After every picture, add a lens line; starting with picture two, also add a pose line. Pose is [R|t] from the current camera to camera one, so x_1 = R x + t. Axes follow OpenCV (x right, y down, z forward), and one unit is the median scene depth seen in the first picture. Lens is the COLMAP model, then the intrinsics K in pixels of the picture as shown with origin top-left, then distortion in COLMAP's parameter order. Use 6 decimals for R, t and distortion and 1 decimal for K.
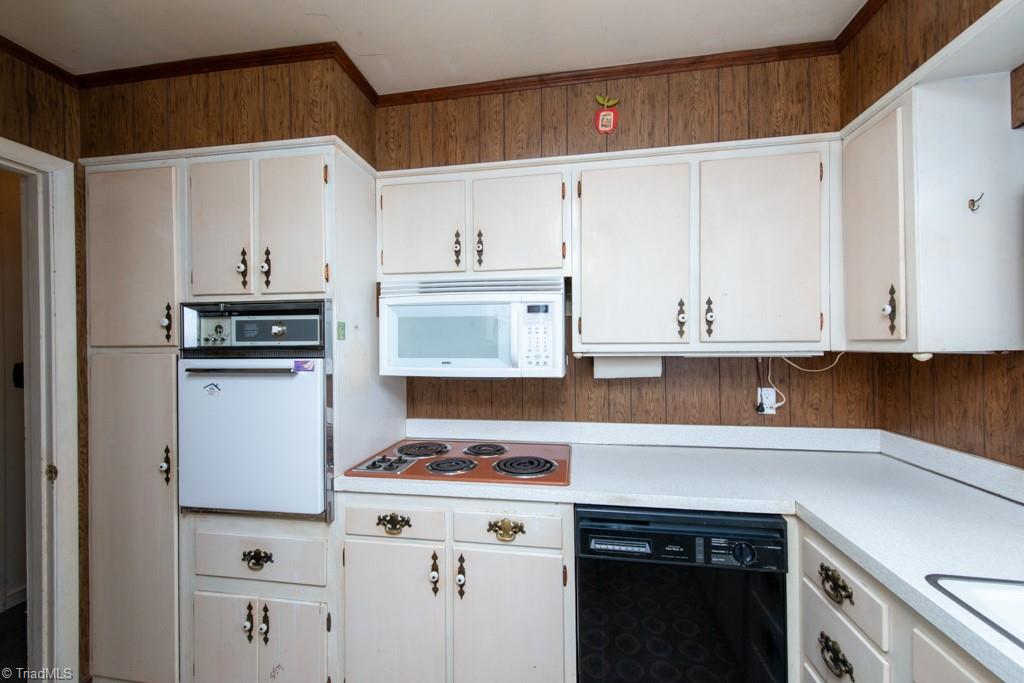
lens RADIAL K [[399.9, 0, 511.9], [0, 399.9, 339.3], [0, 0, 1]] dist [-0.019144, -0.000452]
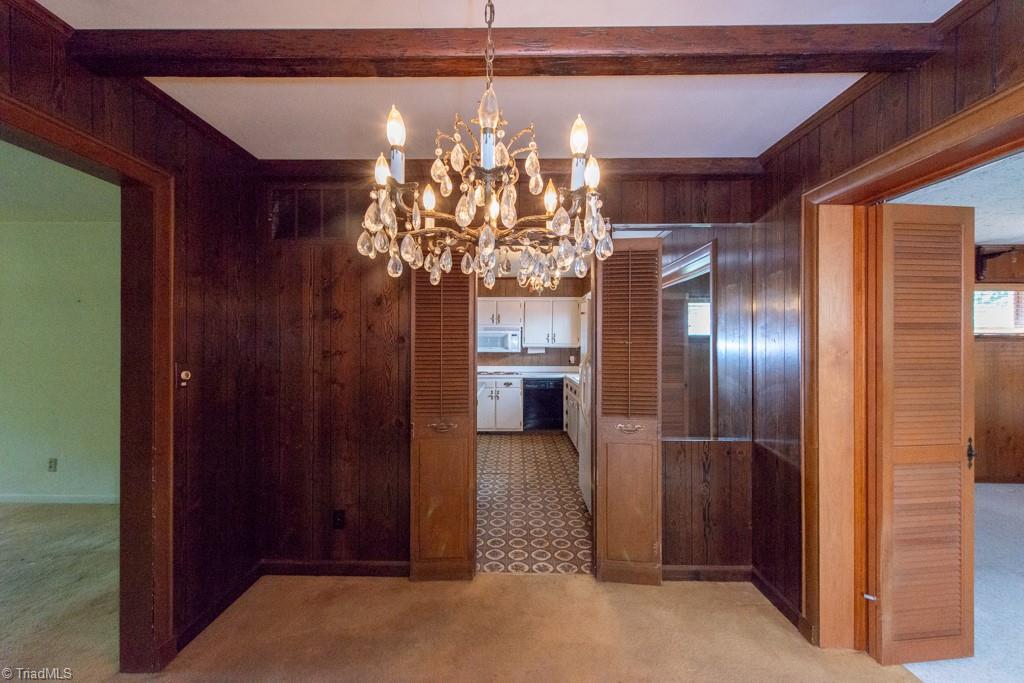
lens RADIAL K [[399.9, 0, 513.9], [0, 399.9, 343.2], [0, 0, 1]] dist [-0.019144, -0.000452]
pose [[0.990015, 0.003418, 0.140919, -0.489012], [-0.002778, 0.999985, -0.004740, 0.018666], [-0.140933, 0.004302, 0.990010, -2.911446]]
